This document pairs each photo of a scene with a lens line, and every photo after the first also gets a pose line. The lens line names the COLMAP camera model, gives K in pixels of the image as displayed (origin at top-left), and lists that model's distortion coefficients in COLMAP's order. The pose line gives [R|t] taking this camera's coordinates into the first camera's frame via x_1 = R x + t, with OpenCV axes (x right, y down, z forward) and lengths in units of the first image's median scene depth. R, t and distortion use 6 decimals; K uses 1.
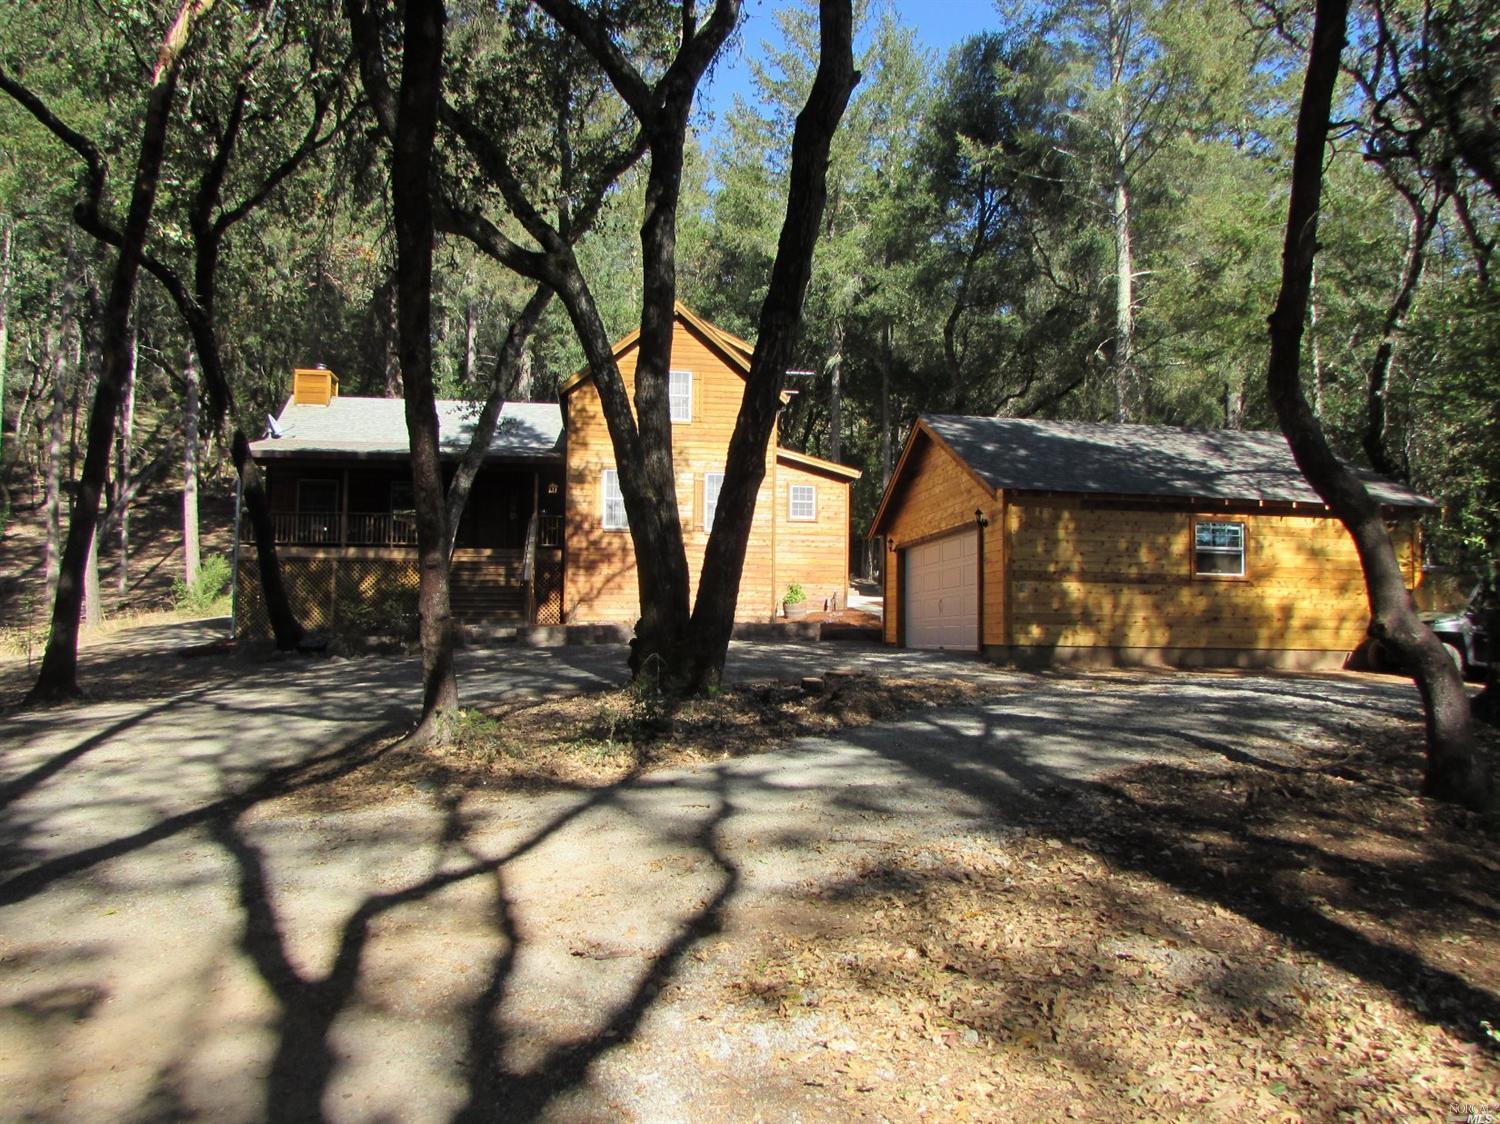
lens RADIAL K [[1092.3, 0, 744.3], [0, 1092.3, 562.0], [0, 0, 1]] dist [-0.004961, 0.003615]
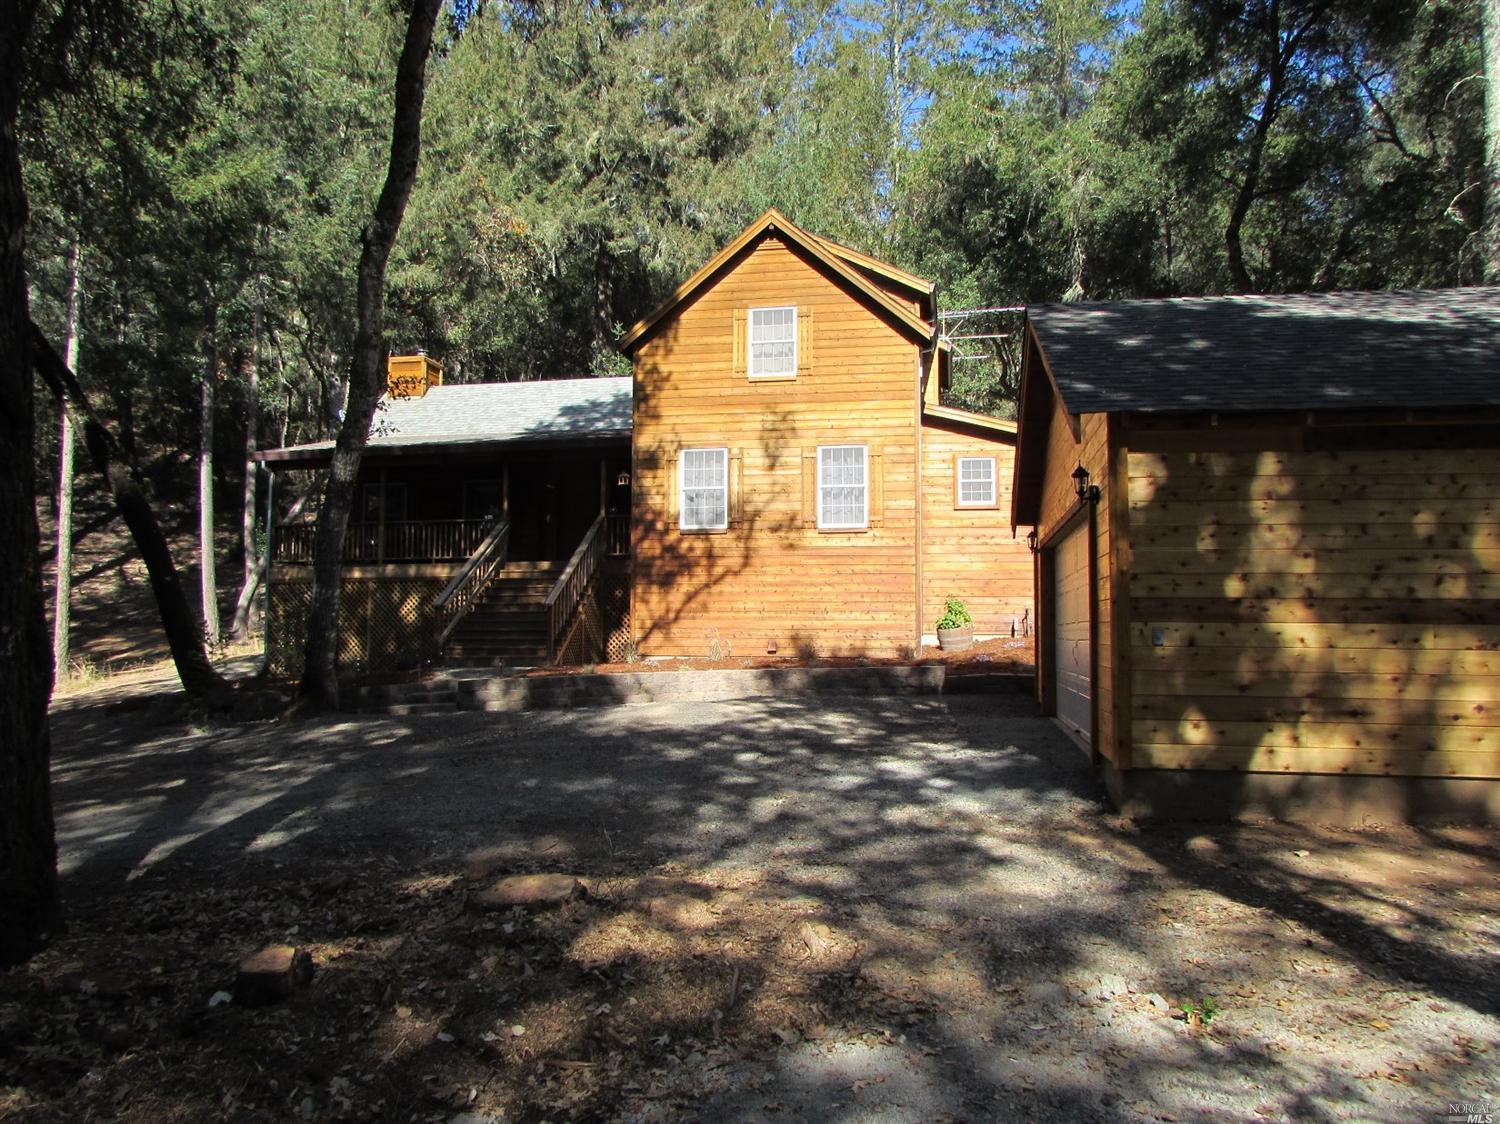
lens RADIAL K [[1092.3, 0, 744.3], [0, 1092.3, 562.0], [0, 0, 1]] dist [-0.004961, 0.003615]
pose [[0.951146, -0.026807, -0.307577, 0.137383], [0.027724, 0.999615, -0.001389, -0.005946], [0.307496, -0.007206, 0.951522, 0.312080]]
